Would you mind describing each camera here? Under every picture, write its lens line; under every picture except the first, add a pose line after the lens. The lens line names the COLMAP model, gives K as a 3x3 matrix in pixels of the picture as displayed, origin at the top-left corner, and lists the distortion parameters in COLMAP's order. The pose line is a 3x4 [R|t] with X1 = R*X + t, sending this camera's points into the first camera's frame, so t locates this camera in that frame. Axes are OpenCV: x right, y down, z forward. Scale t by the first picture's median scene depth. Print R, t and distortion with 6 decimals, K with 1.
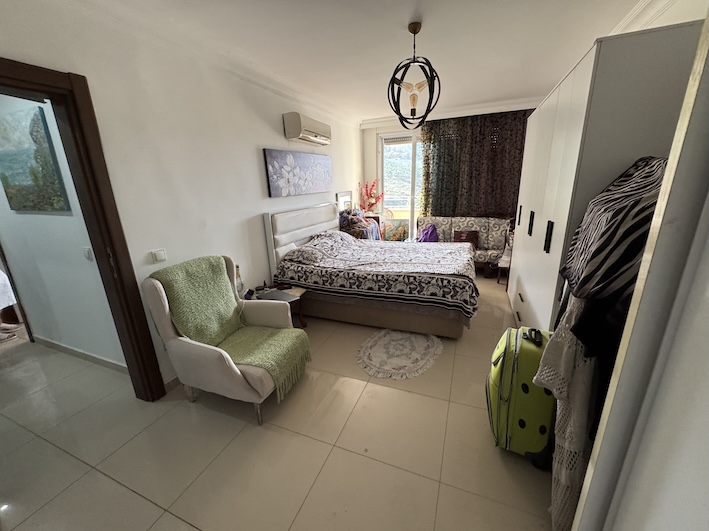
lens RADIAL K [[282.4, 0, 351.8], [0, 282.4, 269.5], [0, 0, 1]] dist [-0.003206, 0.000028]
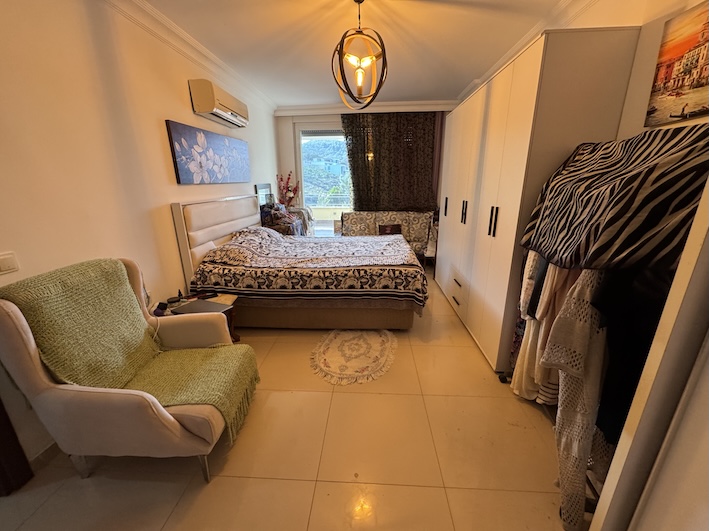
lens RADIAL K [[282.4, 0, 351.8], [0, 282.4, 269.5], [0, 0, 1]] dist [-0.003206, 0.000028]
pose [[0.945928, -0.070790, 0.316558, -0.103197], [0.071437, 0.997399, 0.009577, 0.010530], [-0.316413, 0.013555, 0.948525, 0.109052]]
